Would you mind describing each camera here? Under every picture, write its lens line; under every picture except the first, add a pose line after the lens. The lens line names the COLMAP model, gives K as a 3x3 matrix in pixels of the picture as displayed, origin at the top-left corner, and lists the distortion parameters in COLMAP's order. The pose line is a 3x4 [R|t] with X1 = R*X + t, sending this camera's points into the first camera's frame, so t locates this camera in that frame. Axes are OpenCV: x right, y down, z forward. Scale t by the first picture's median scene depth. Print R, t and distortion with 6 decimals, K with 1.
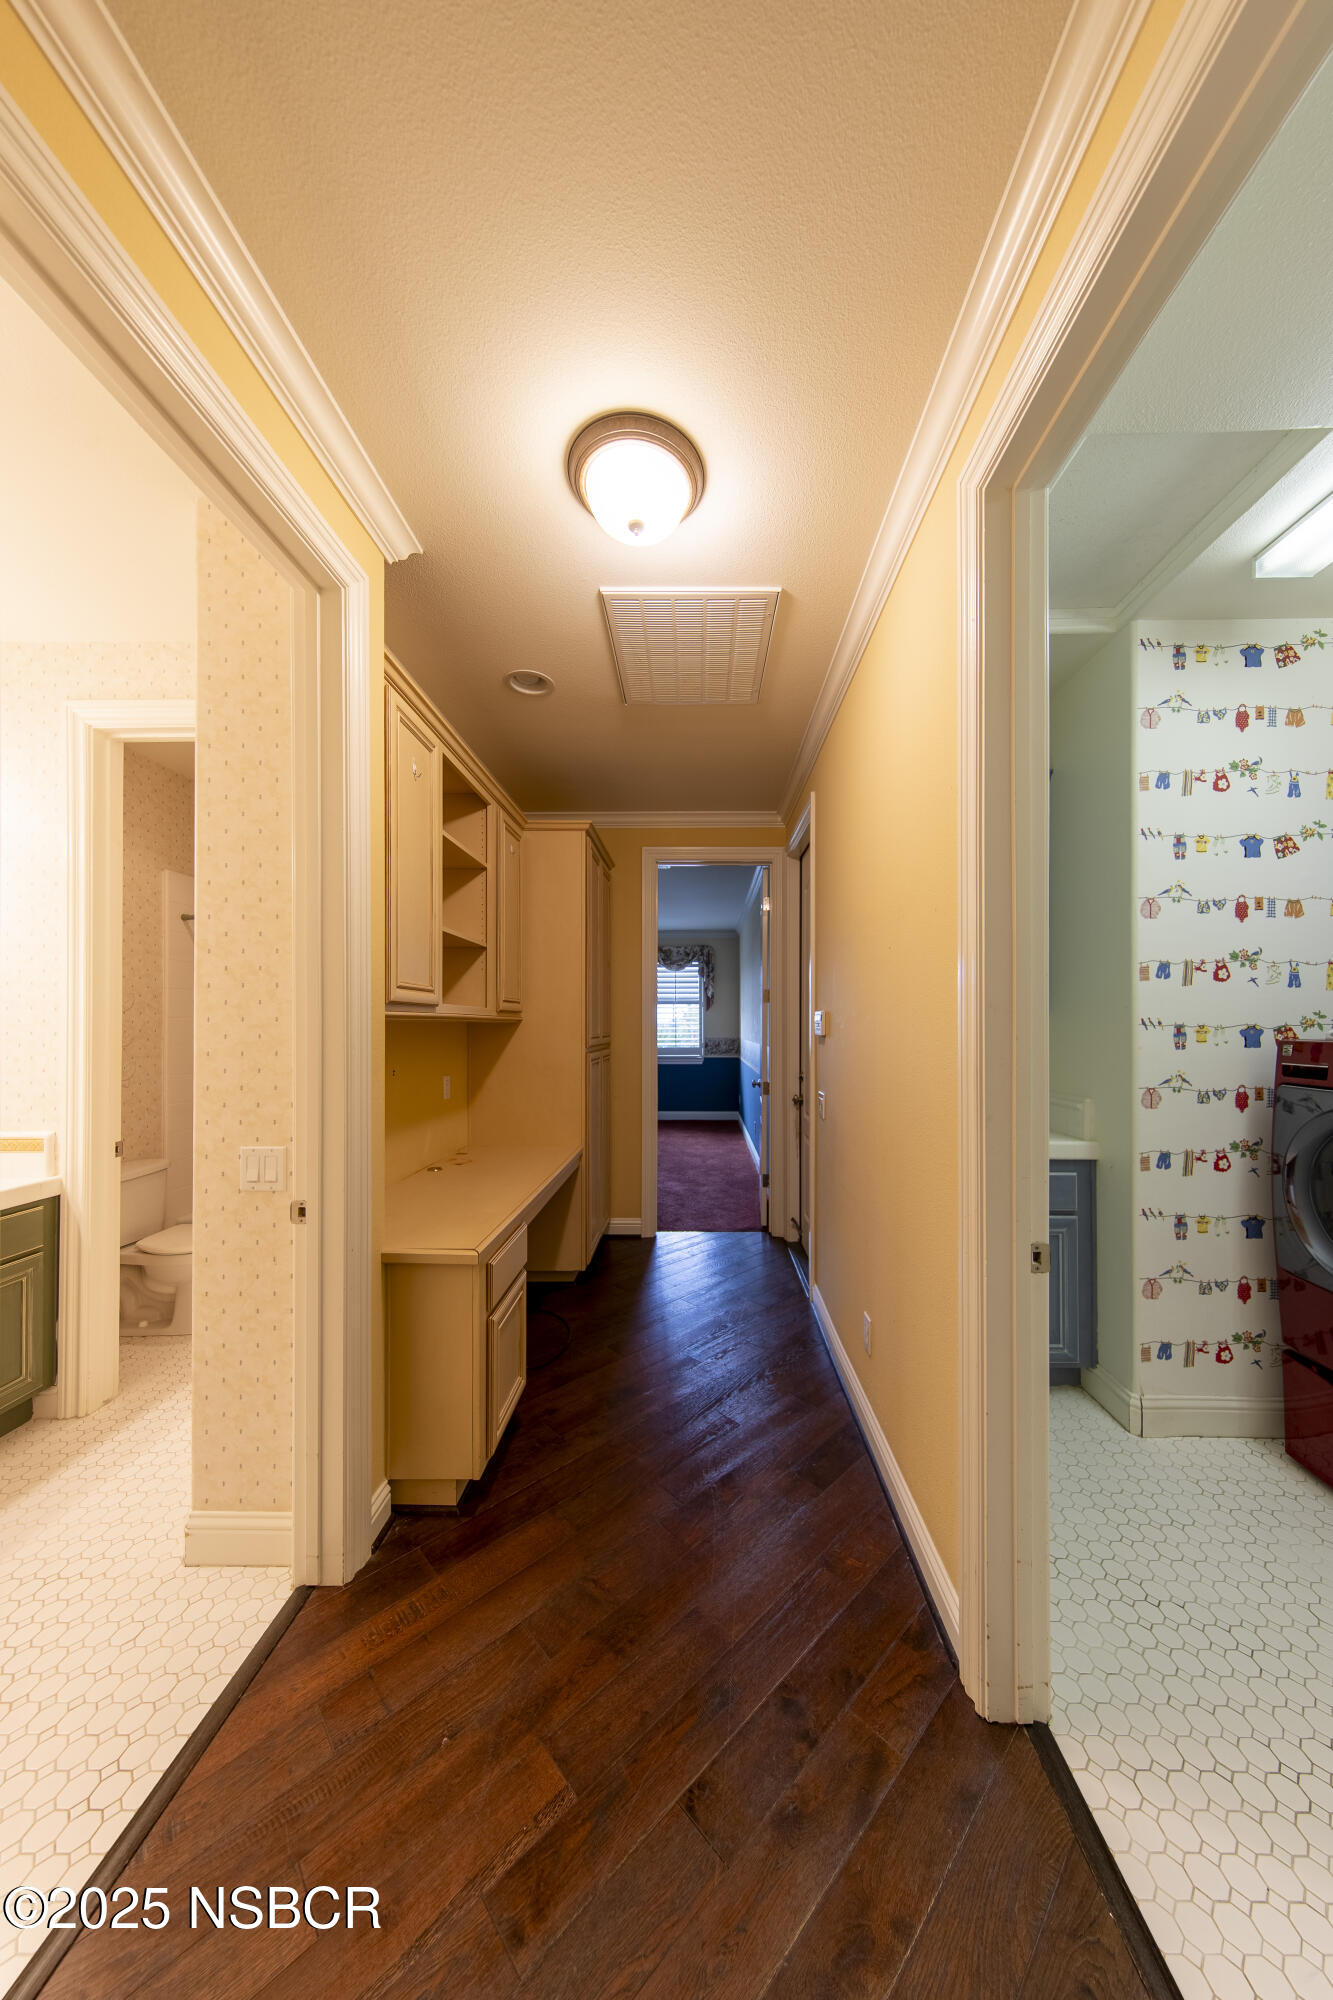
lens RADIAL K [[635.2, 0, 671.9], [0, 635.2, 1020.5], [0, 0, 1]] dist [0.008587, -0.001560]
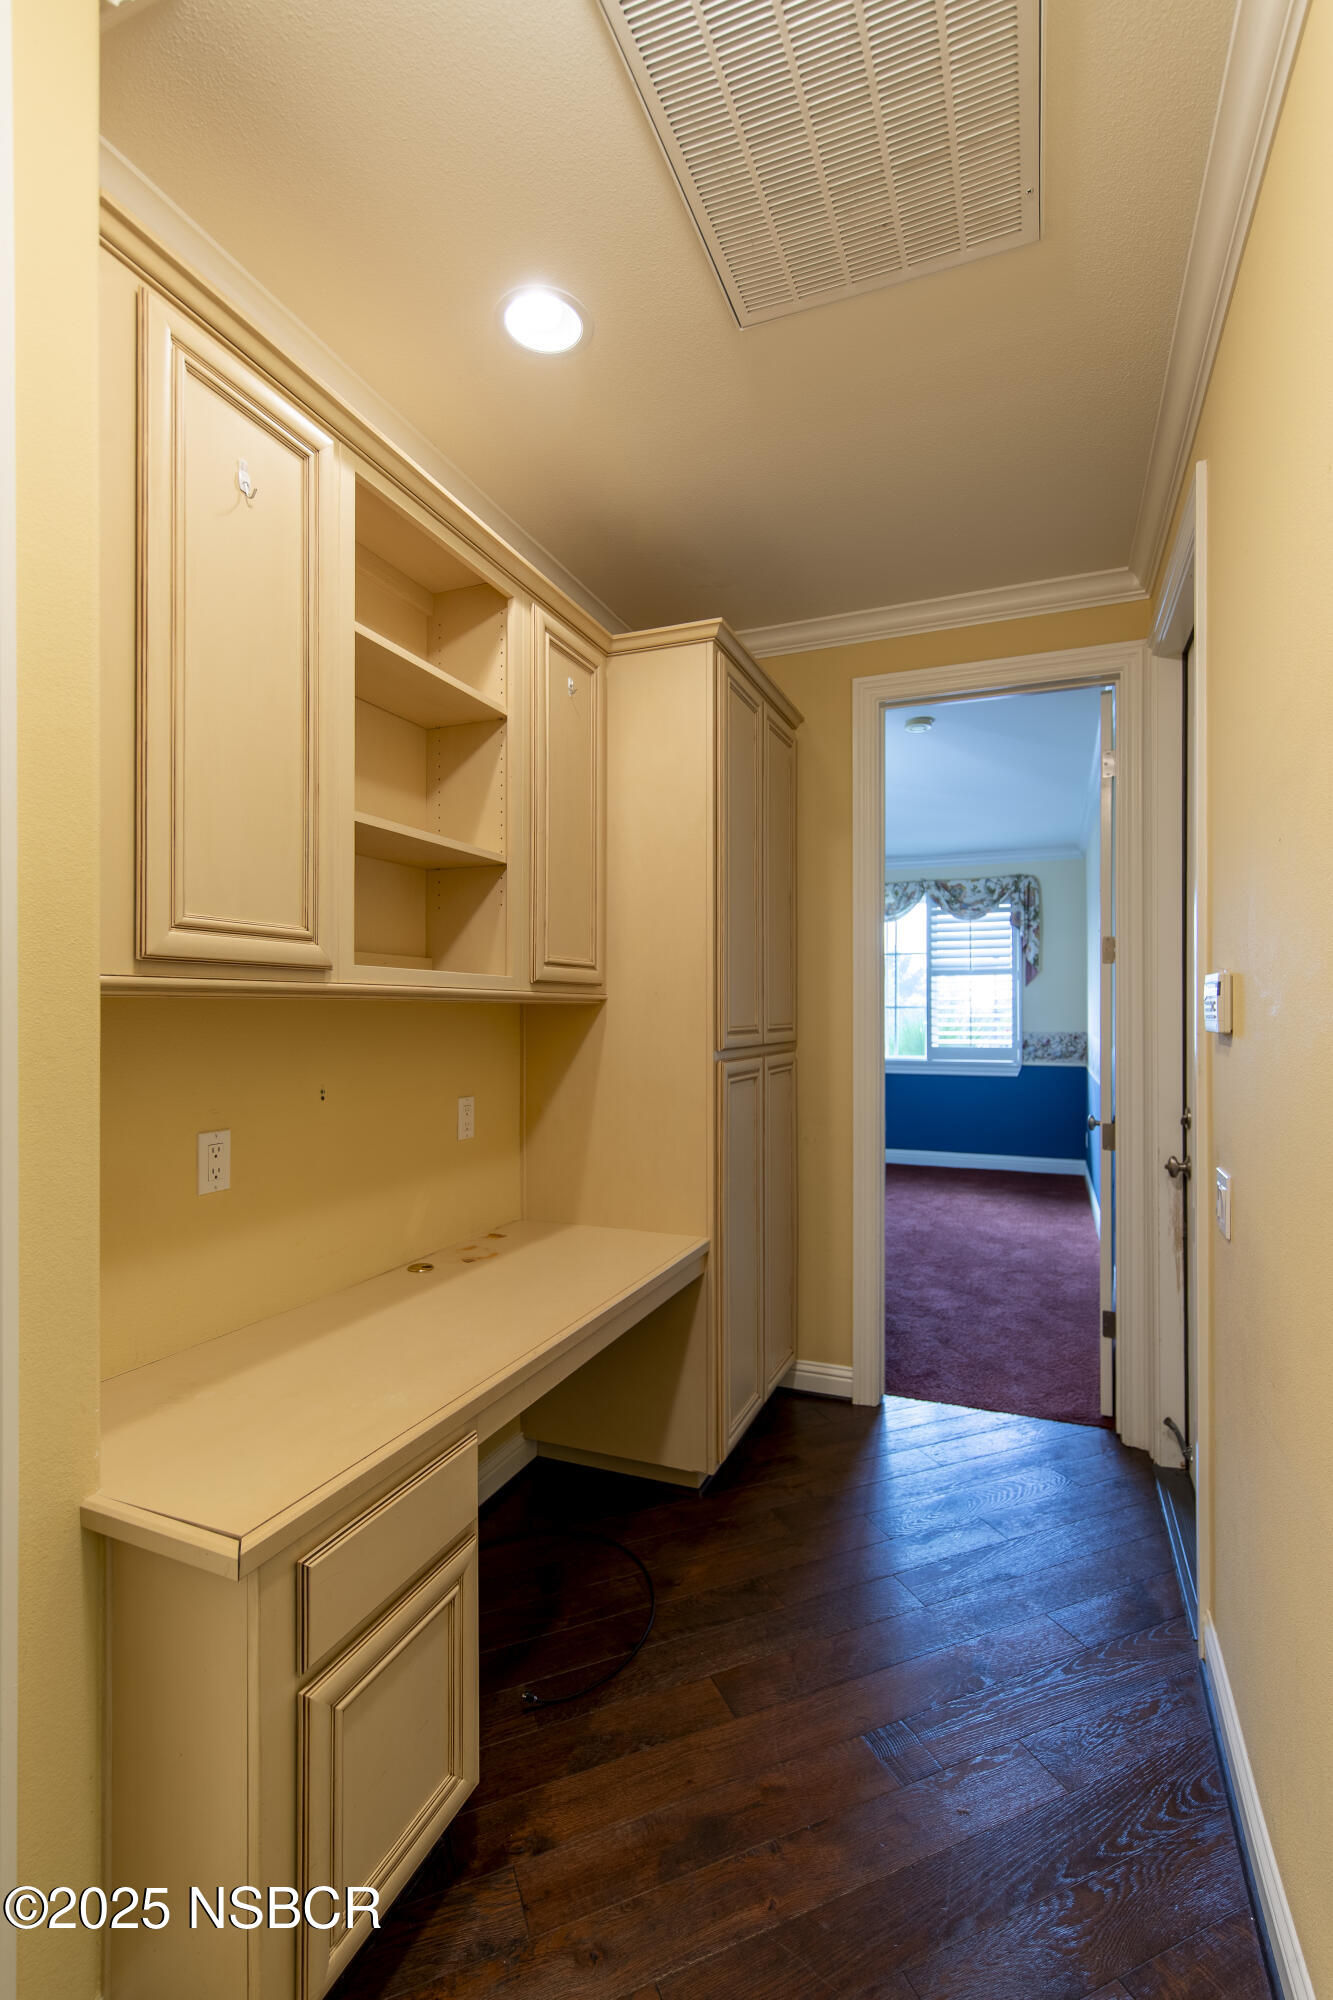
lens RADIAL K [[920.6, 0, 660.4], [0, 920.6, 999.6], [0, 0, 1]] dist [0.011786, -0.001342]
pose [[0.941297, -0.003989, -0.337555, 0.066616], [0.002364, 0.999984, -0.005226, 0.003182], [0.337571, 0.004121, 0.941291, 0.218305]]
